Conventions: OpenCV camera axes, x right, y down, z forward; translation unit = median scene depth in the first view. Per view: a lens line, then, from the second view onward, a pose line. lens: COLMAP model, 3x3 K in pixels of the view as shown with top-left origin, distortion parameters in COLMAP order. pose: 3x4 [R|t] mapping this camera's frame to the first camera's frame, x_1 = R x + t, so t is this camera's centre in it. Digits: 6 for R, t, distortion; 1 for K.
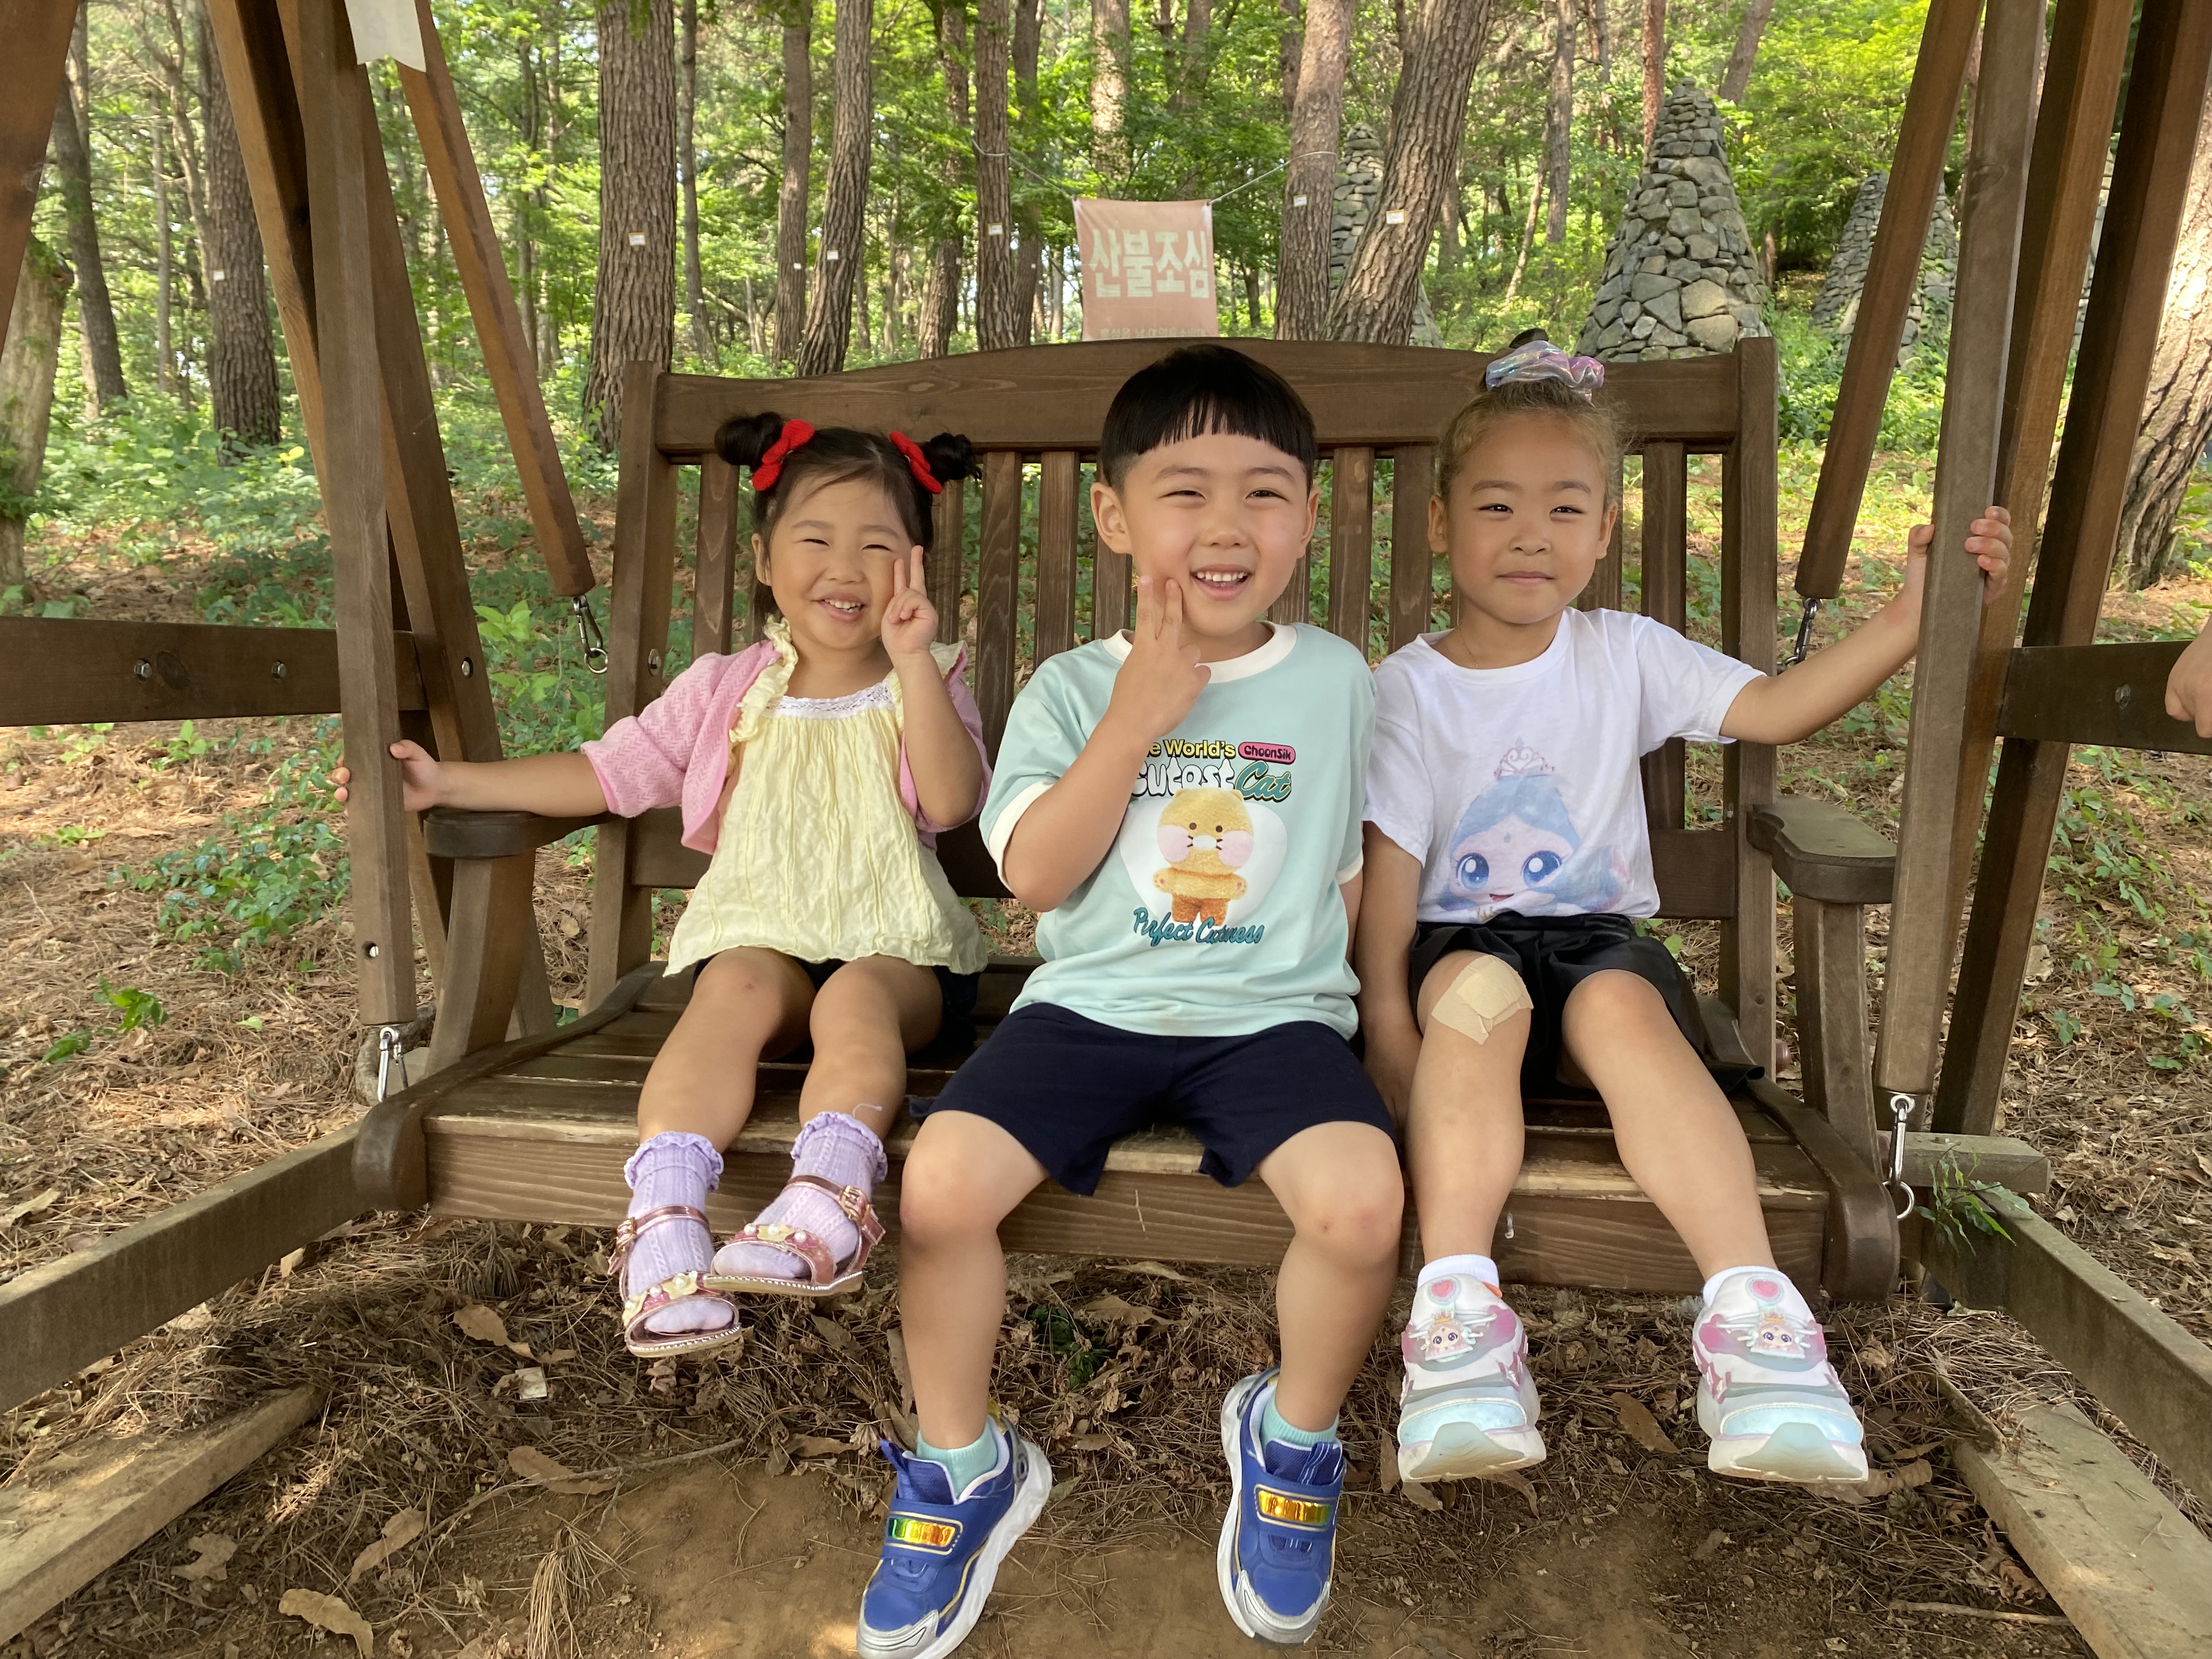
lens RADIAL K [[1652.4, 0, 1117.5], [0, 1652.4, 898.1], [0, 0, 1]] dist [0.005557, -0.001326]
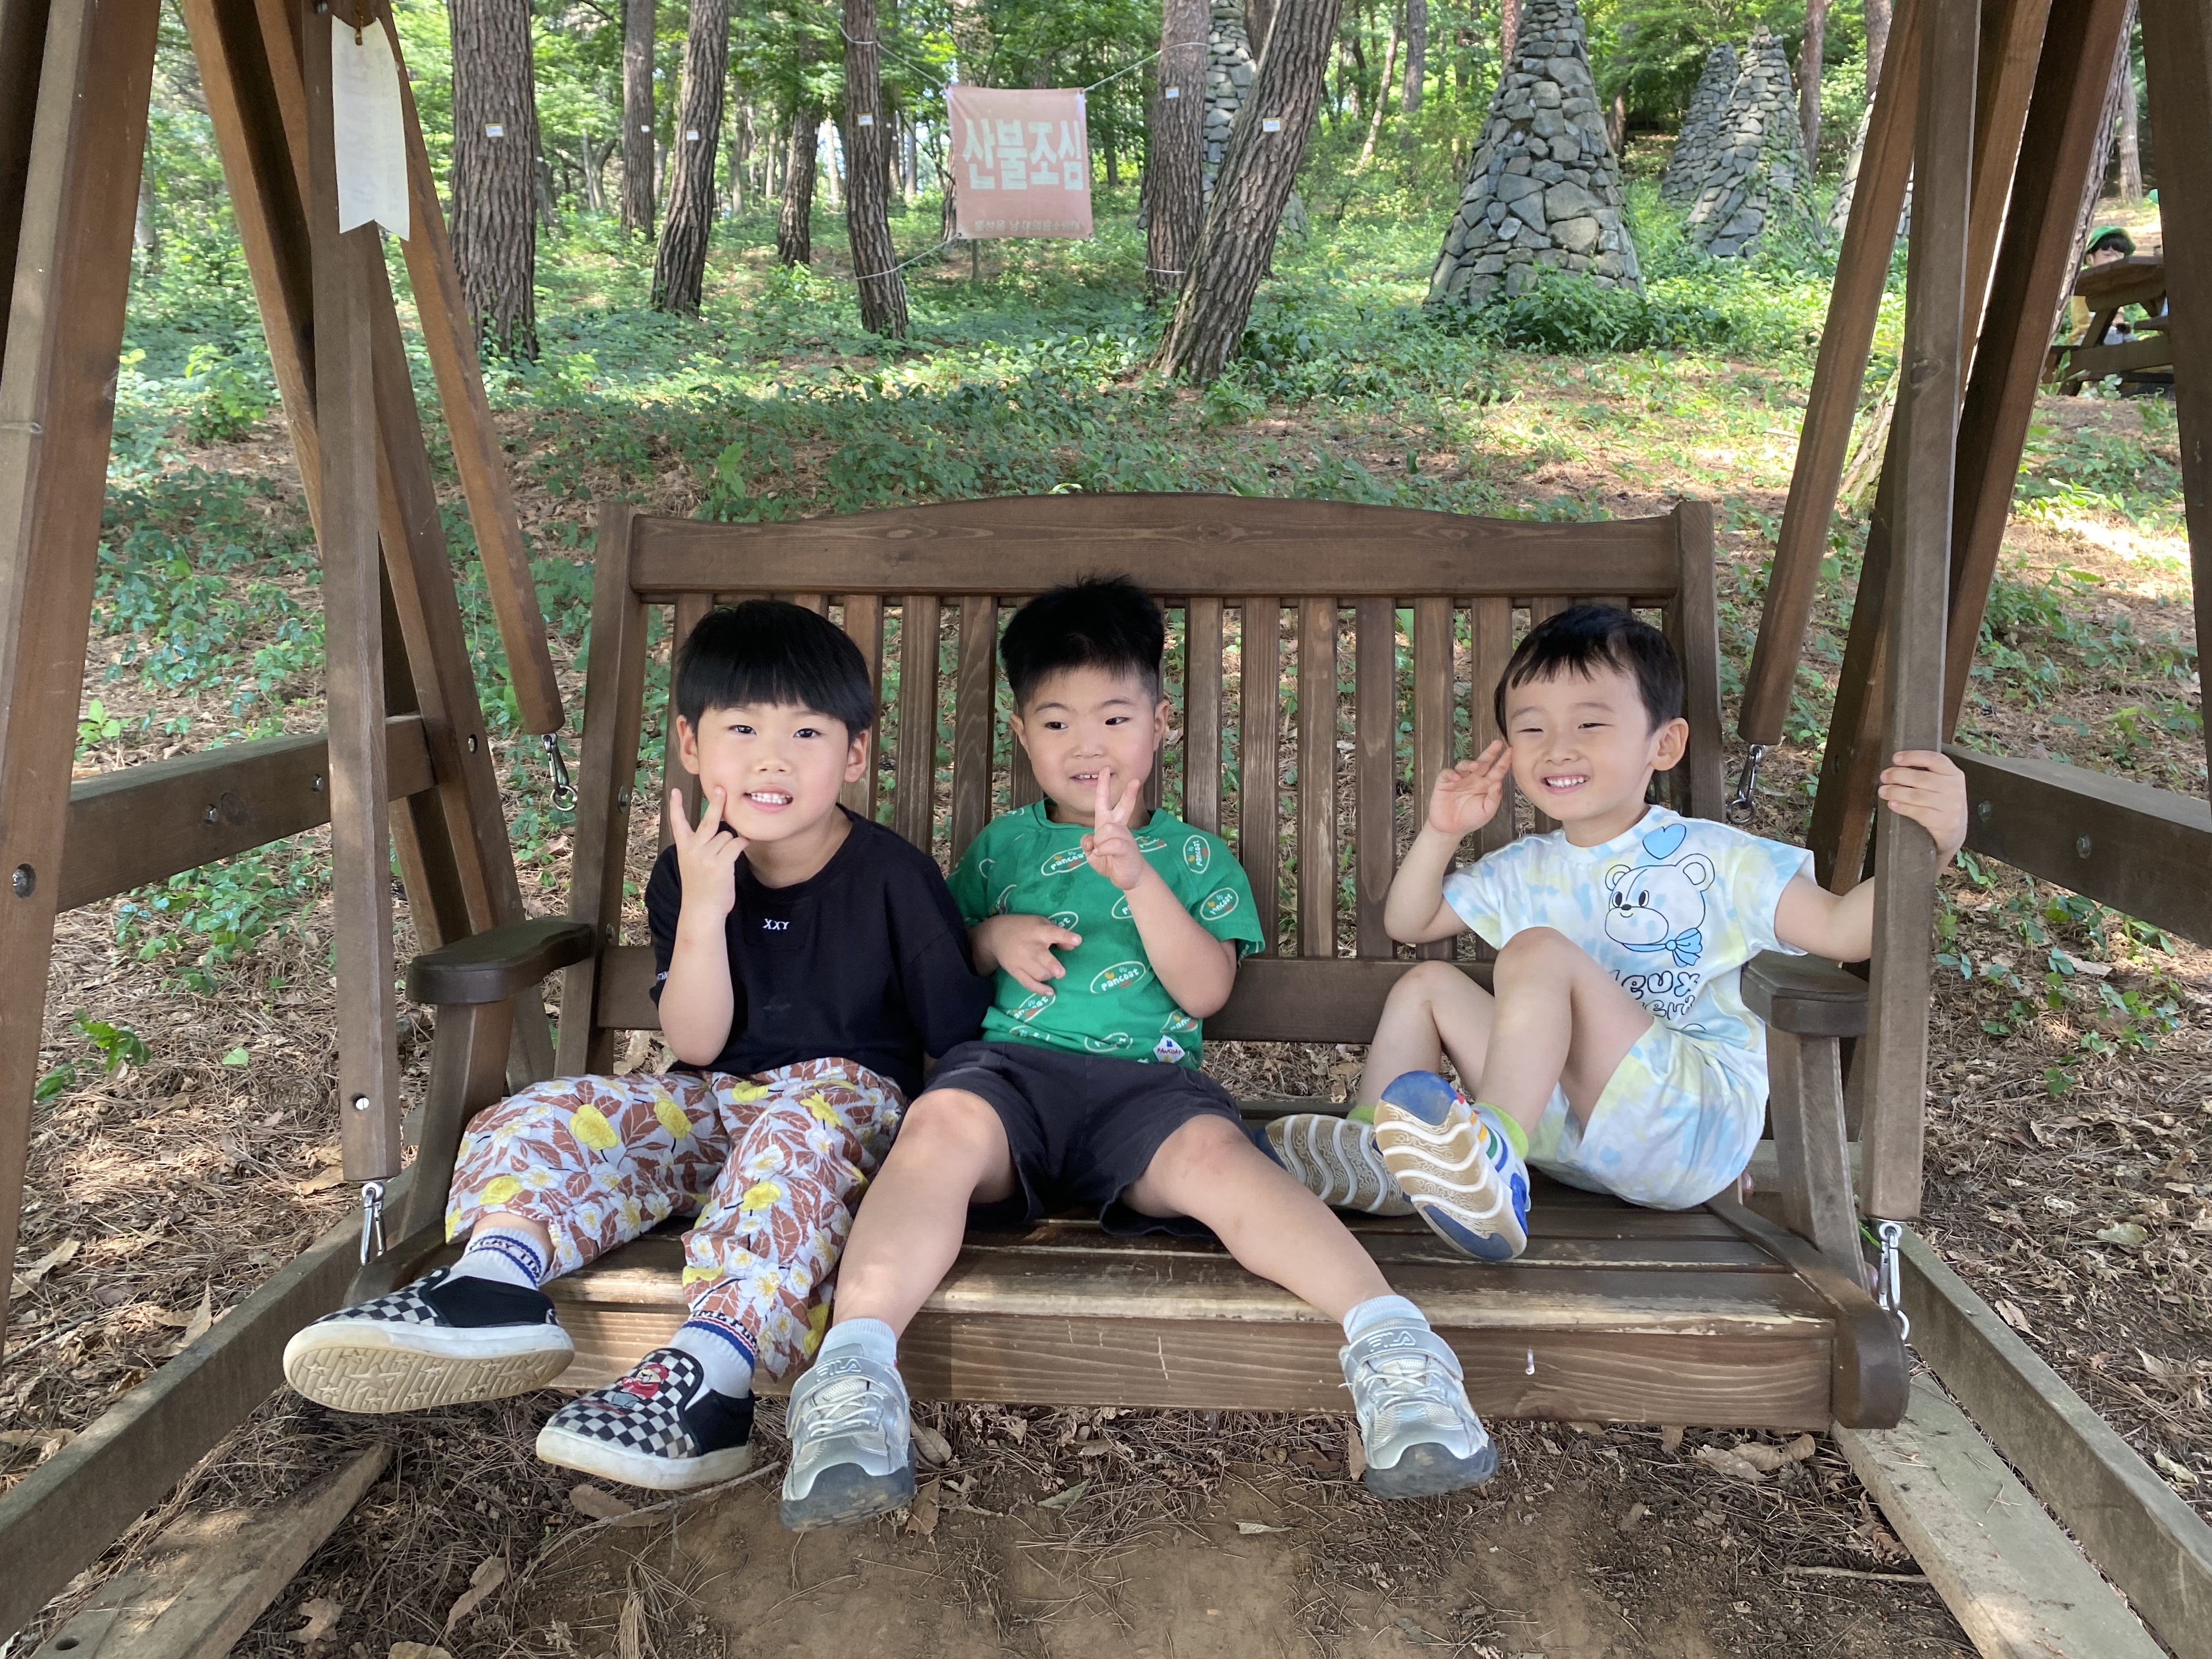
lens RADIAL K [[1677.1, 0, 1106.0], [0, 1677.1, 829.5], [0, 0, 1]] dist [-0.001457, 0.009520]
pose [[0.995767, -0.024282, 0.088648, -0.074389], [0.017957, 0.997282, 0.071462, -0.129301], [-0.090143, -0.069567, 0.993496, -0.078714]]
